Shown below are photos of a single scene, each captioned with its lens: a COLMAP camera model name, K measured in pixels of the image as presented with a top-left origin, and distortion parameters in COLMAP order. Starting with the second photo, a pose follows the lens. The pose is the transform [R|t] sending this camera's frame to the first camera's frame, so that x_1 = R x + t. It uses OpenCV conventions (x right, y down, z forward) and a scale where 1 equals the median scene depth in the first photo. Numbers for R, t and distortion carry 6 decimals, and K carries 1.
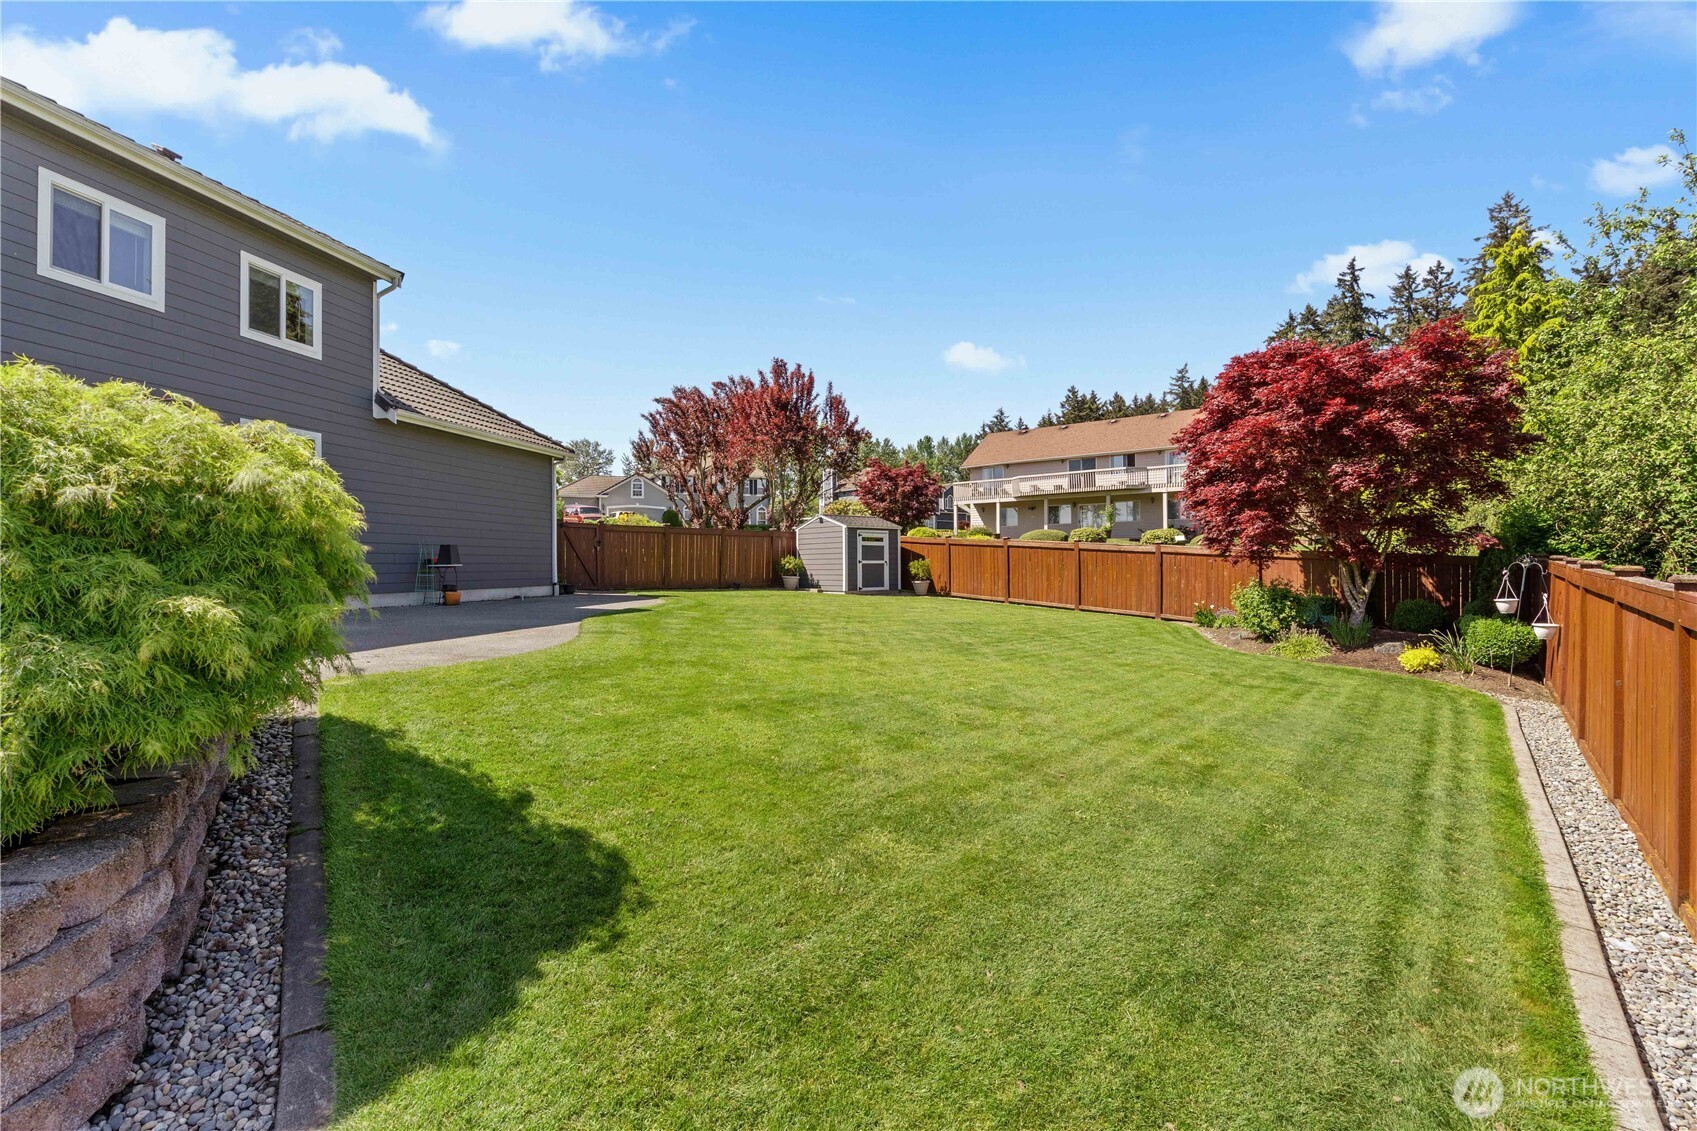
lens RADIAL K [[775.5, 0, 838.7], [0, 775.5, 560.2], [0, 0, 1]] dist [0.017769, 0.000505]
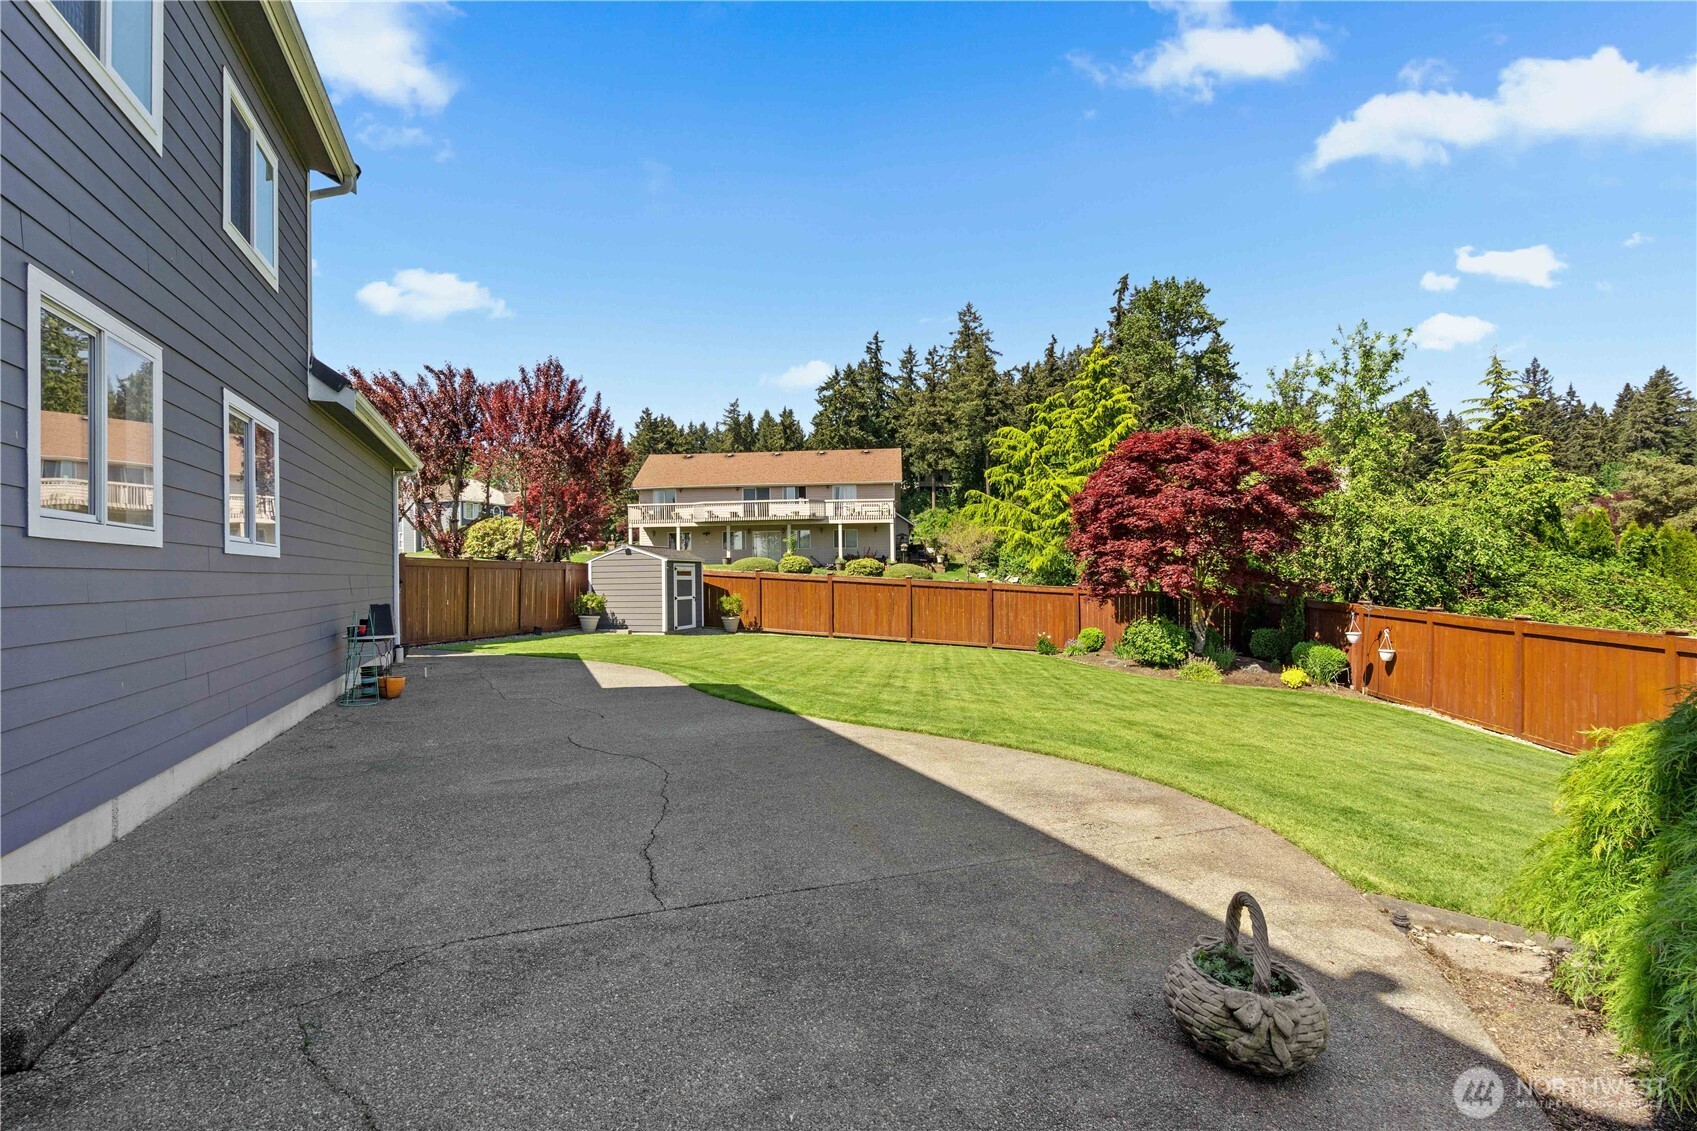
lens RADIAL K [[775.5, 0, 838.7], [0, 775.5, 560.2], [0, 0, 1]] dist [0.017769, 0.000505]
pose [[0.846573, 0.009604, 0.532185, -0.145982], [0.002402, 0.999758, -0.021863, -0.011054], [-0.532266, 0.019786, 0.846346, 0.063172]]
